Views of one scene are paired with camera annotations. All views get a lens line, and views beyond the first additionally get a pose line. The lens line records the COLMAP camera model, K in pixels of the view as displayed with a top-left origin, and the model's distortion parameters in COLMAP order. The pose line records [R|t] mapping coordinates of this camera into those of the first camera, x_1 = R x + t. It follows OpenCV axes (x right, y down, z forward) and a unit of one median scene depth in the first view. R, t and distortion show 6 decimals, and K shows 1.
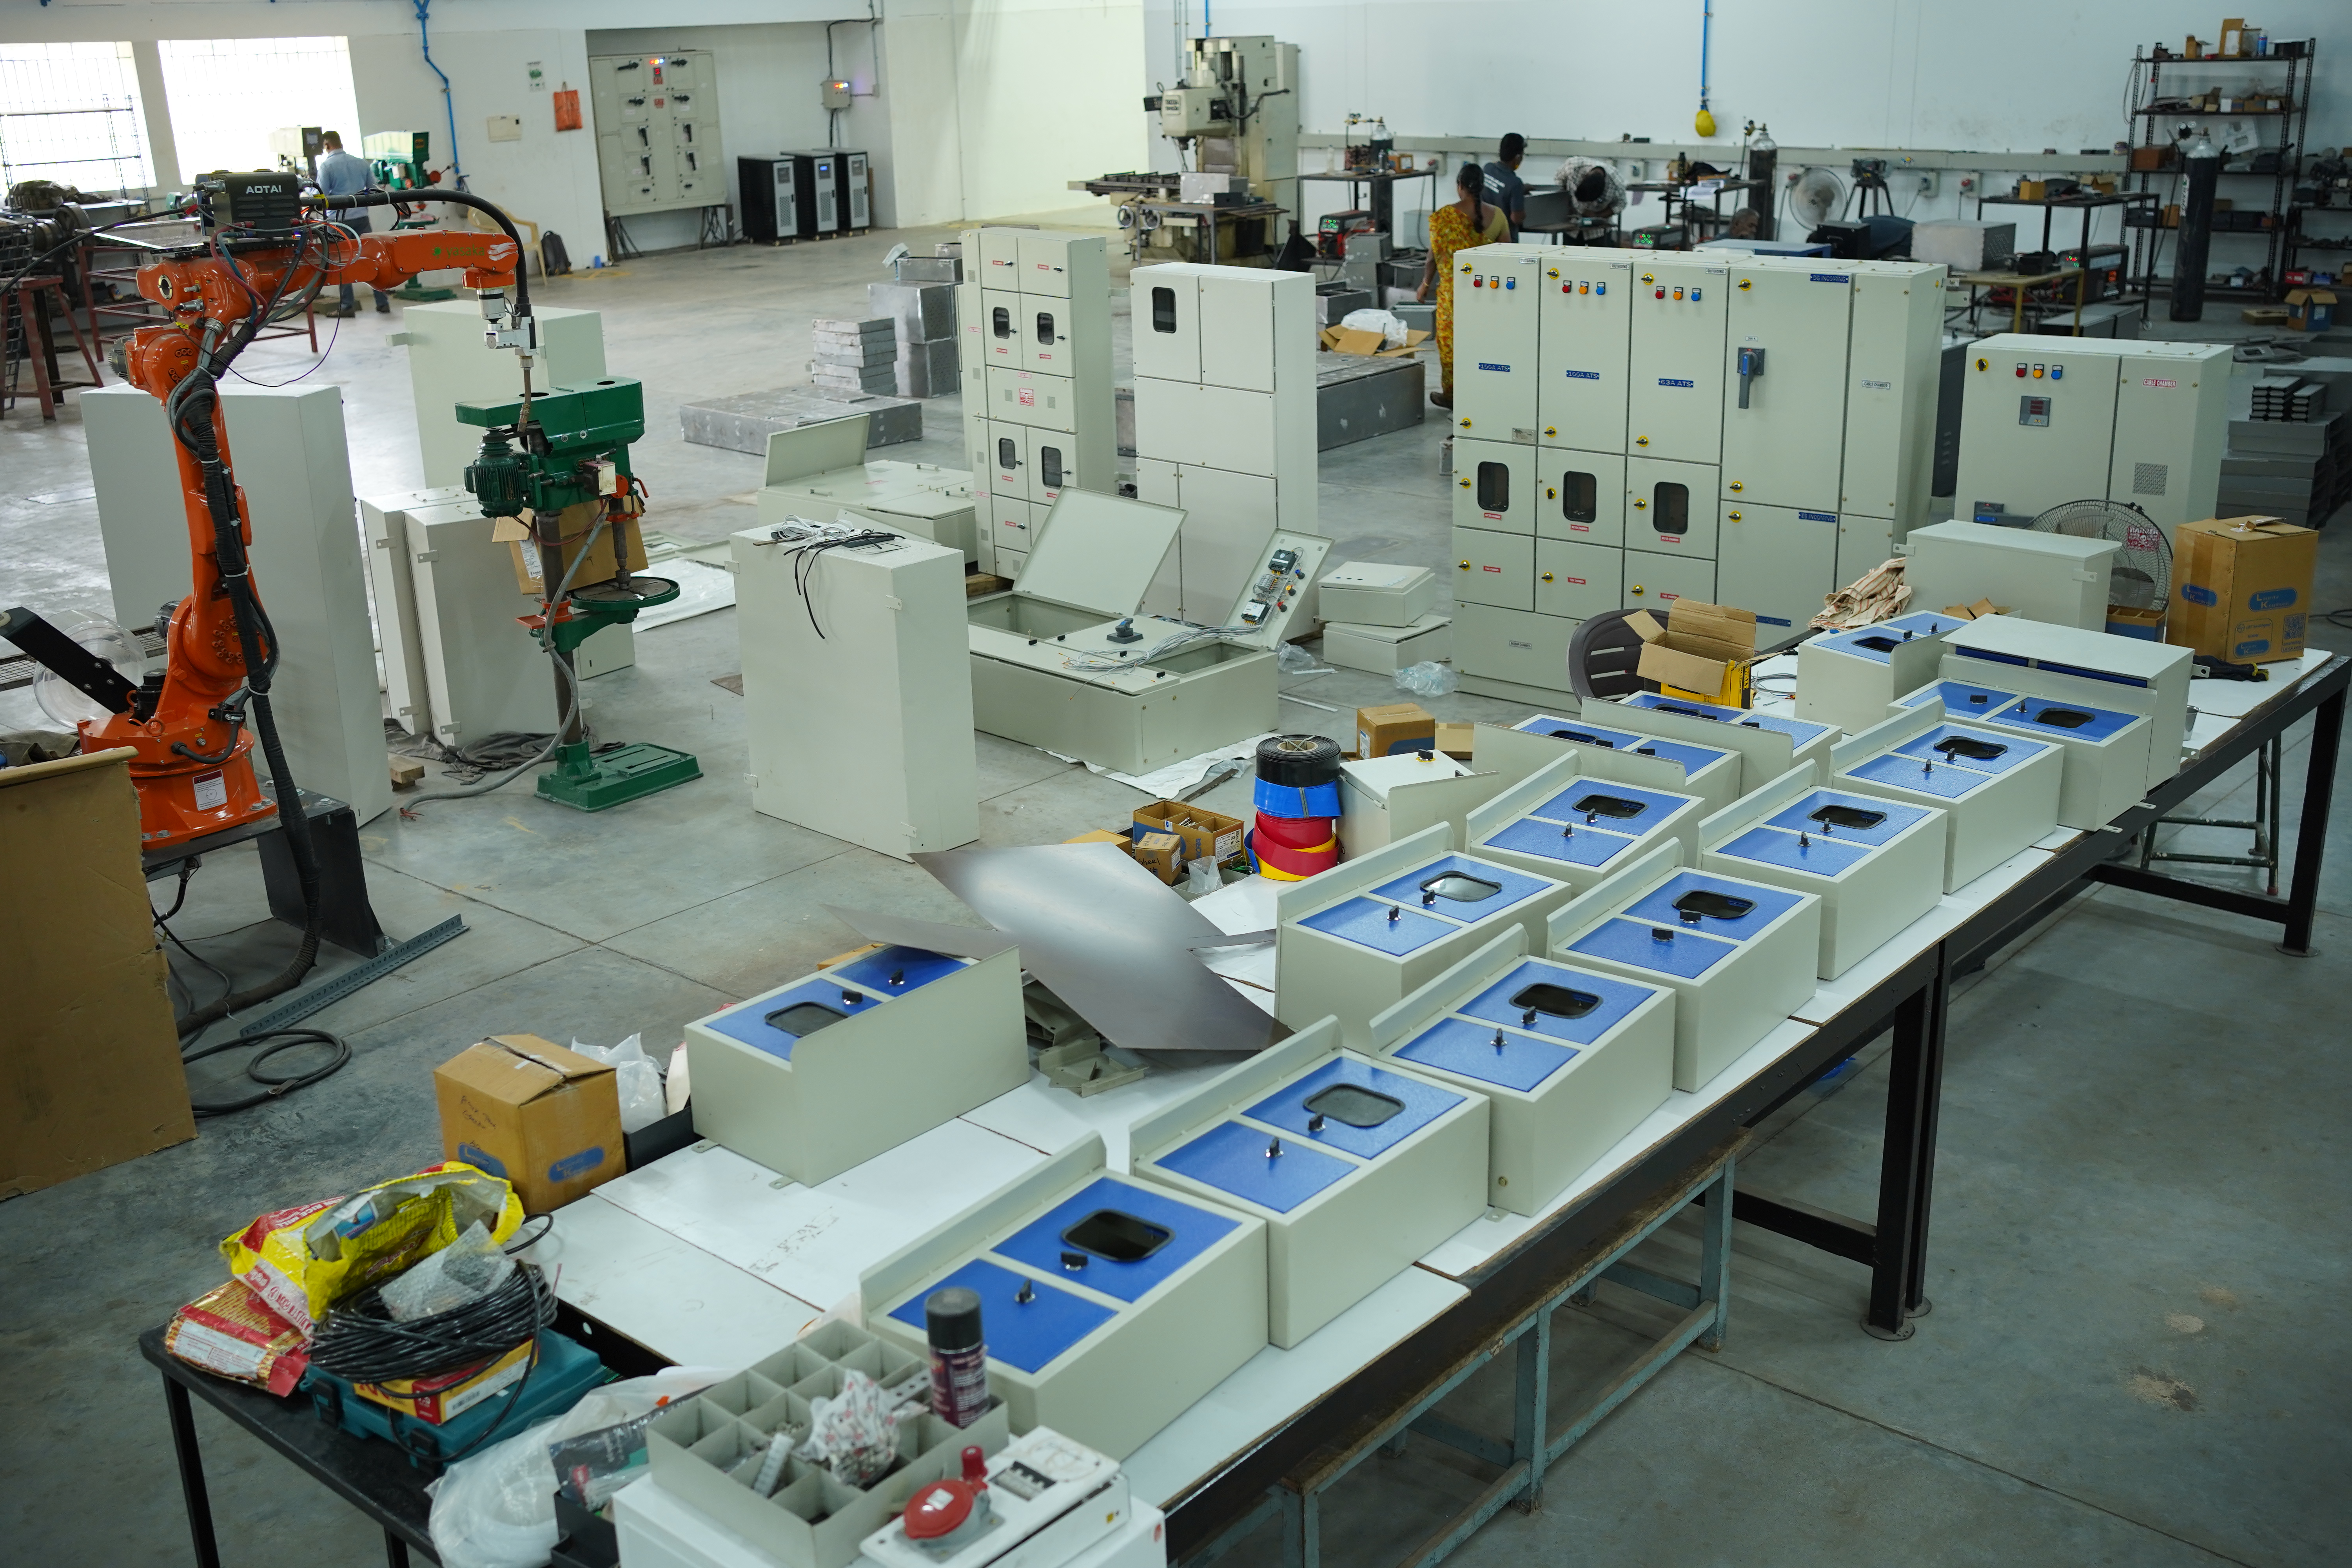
lens RADIAL K [[2368.4, 0, 1176.0], [0, 2368.4, 784.0], [0, 0, 1]] dist [-0.035046, 0.165113]
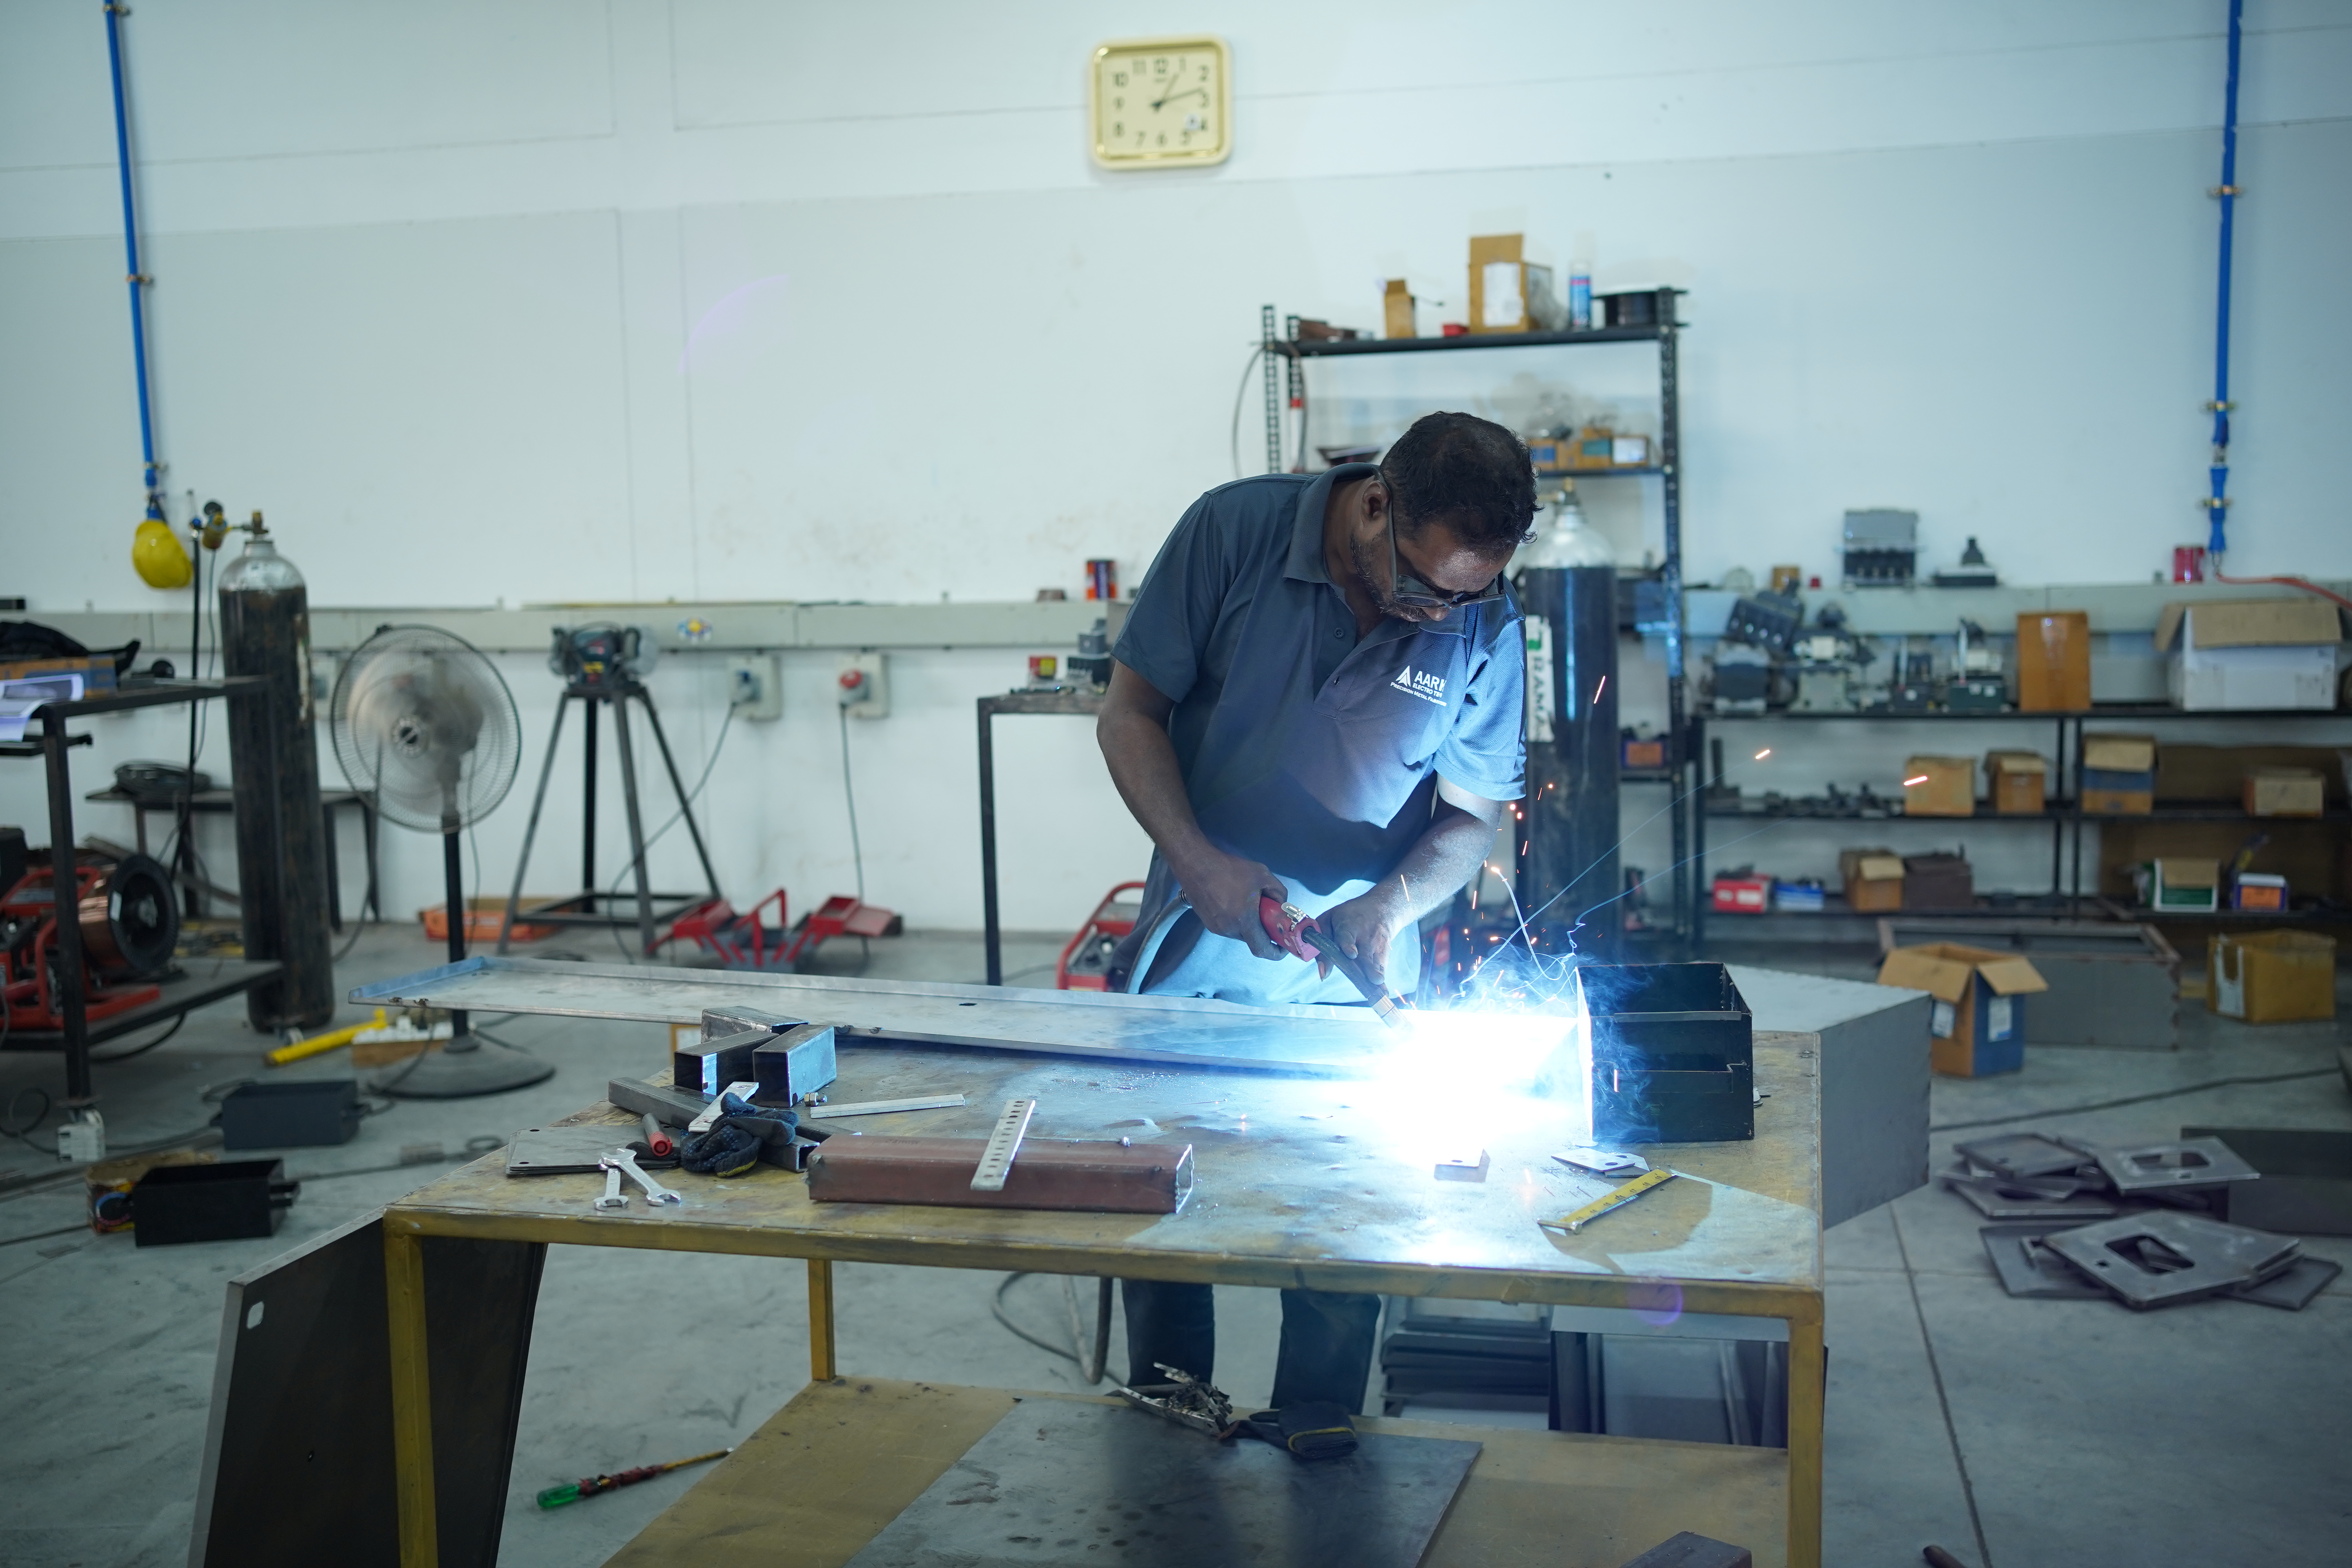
lens RADIAL K [[2368.4, 0, 1176.0], [0, 2368.4, 784.0], [0, 0, 1]] dist [-0.035046, 0.165113]
pose [[0.879331, -0.041144, 0.474431, 0.199474], [0.149561, 0.969712, -0.193106, -0.157234], [-0.452116, 0.240761, 0.858851, 0.656234]]
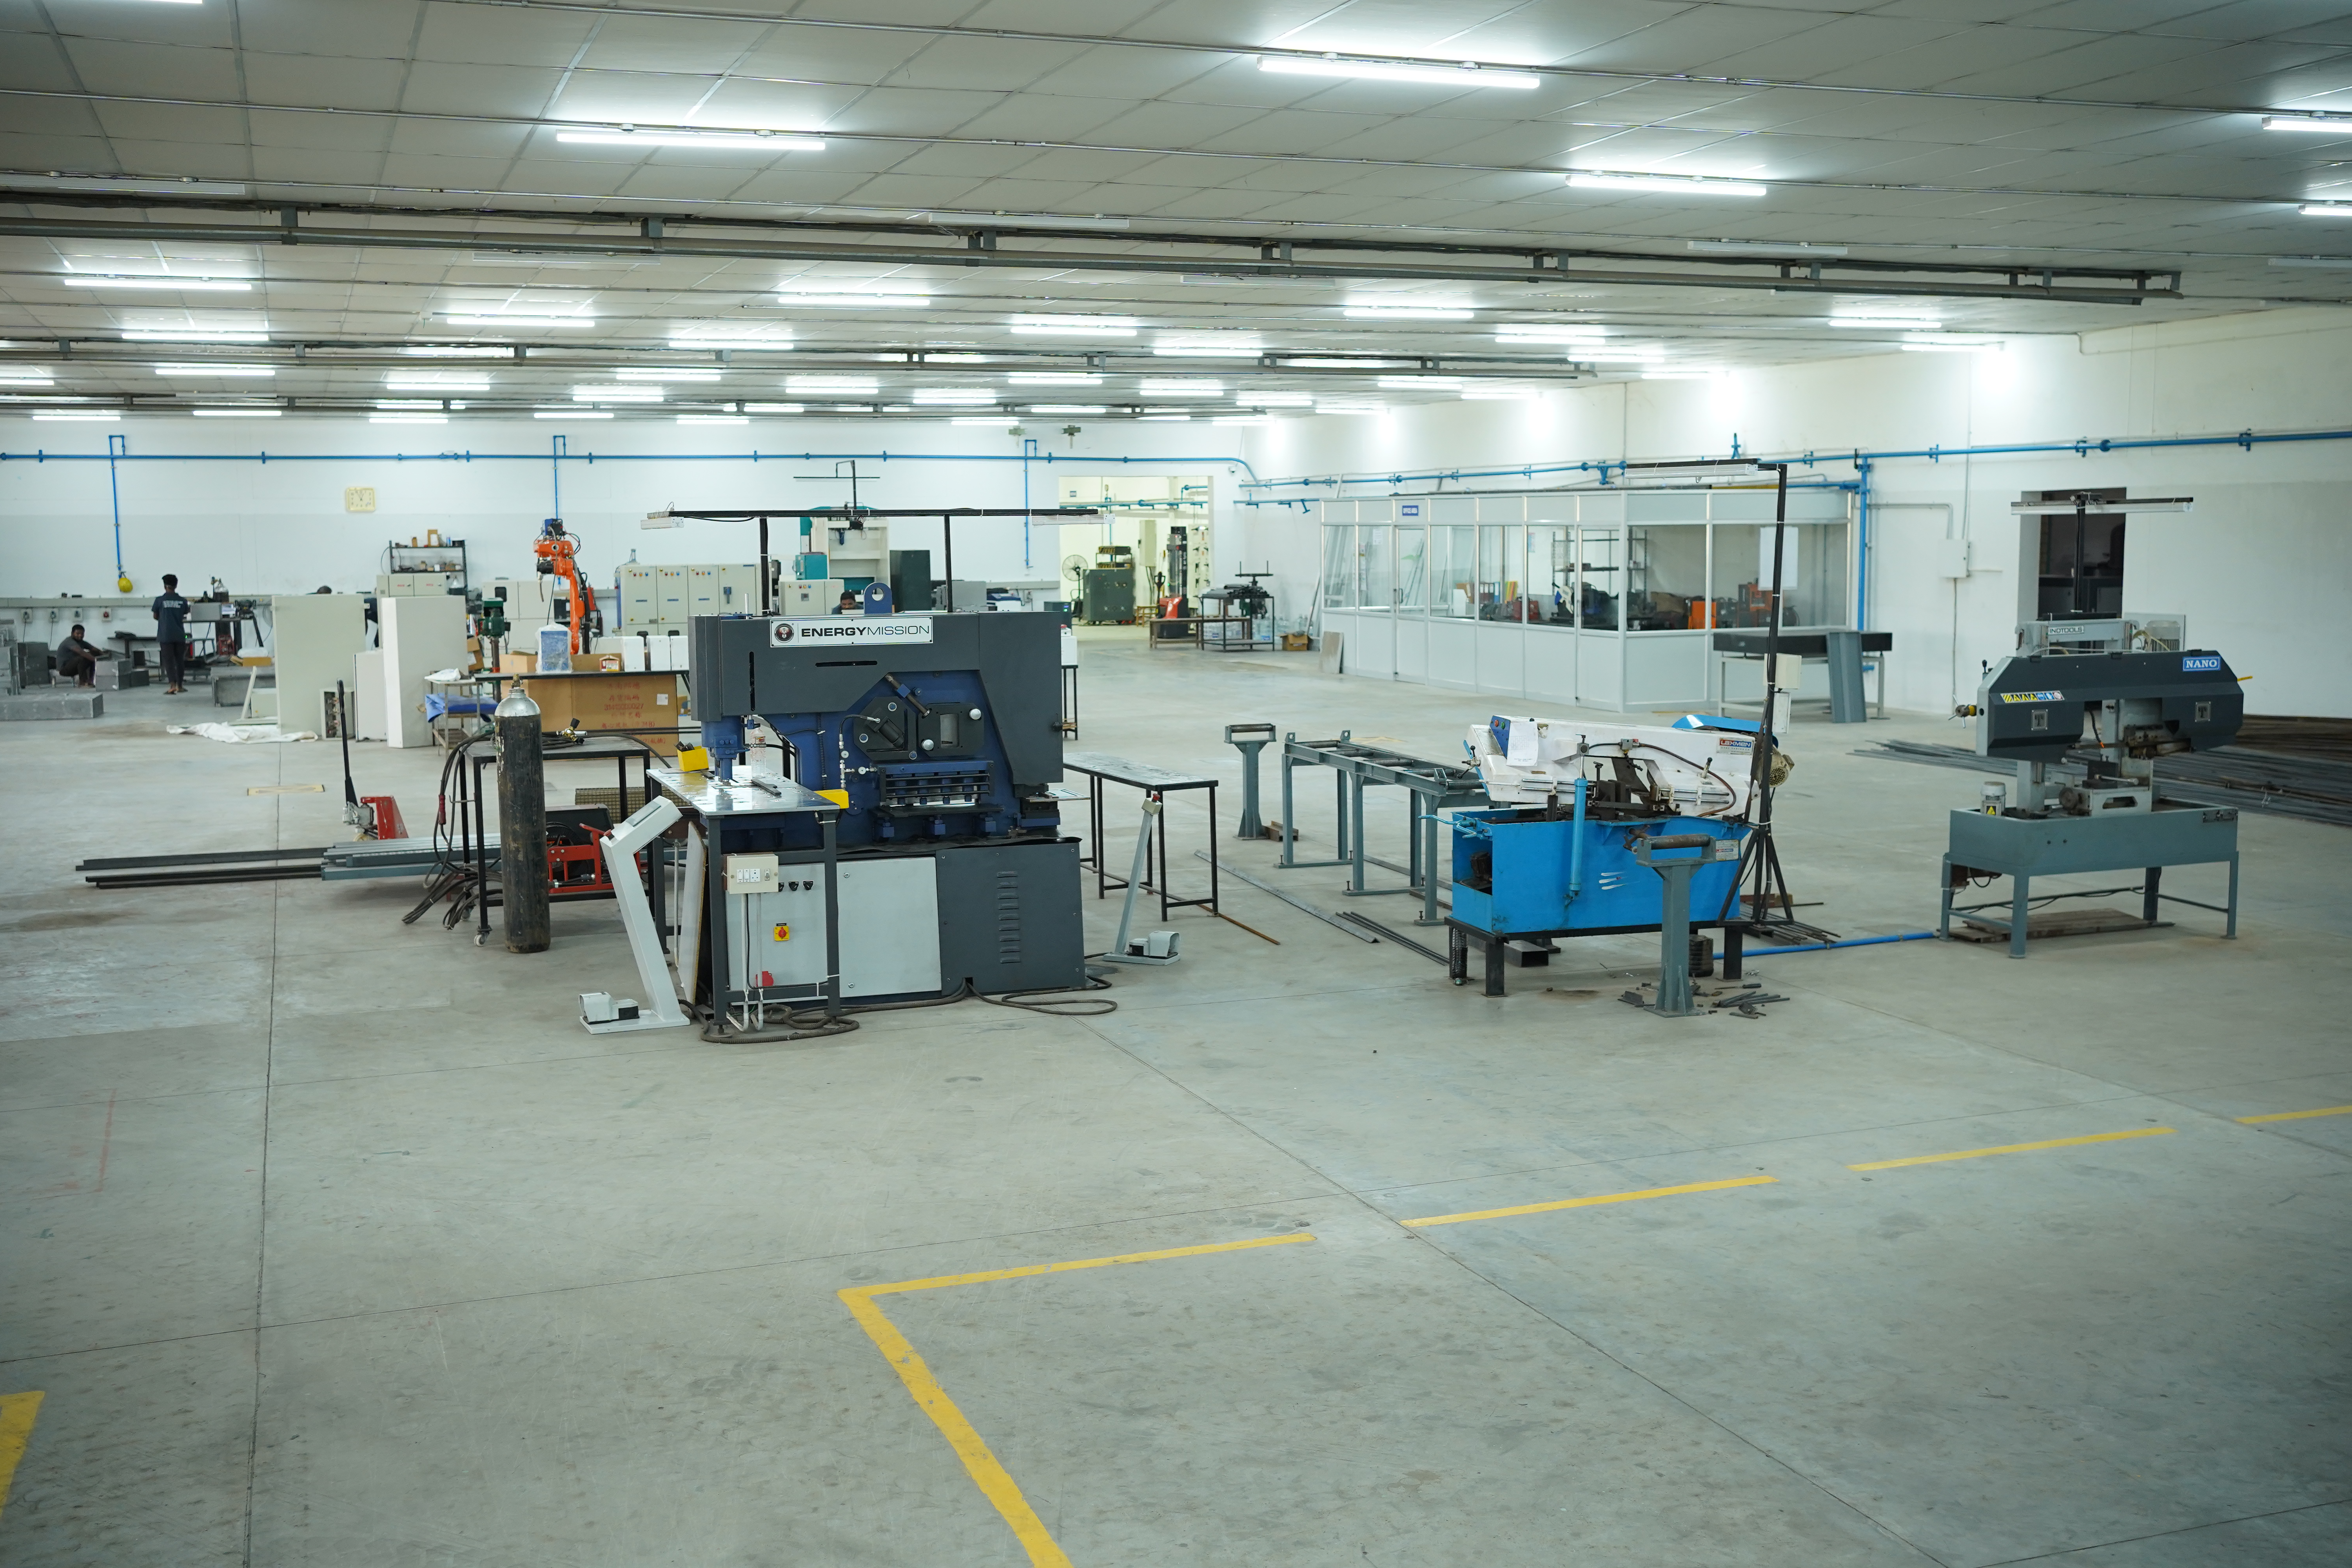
lens RADIAL K [[2368.4, 0, 1176.0], [0, 2368.4, 784.0], [0, 0, 1]] dist [-0.035046, 0.165113]
pose [[0.486552, -0.078349, 0.870131, -1.001551], [0.276388, 0.958621, -0.068230, 0.208605], [-0.828781, 0.273691, 0.488074, -0.485556]]
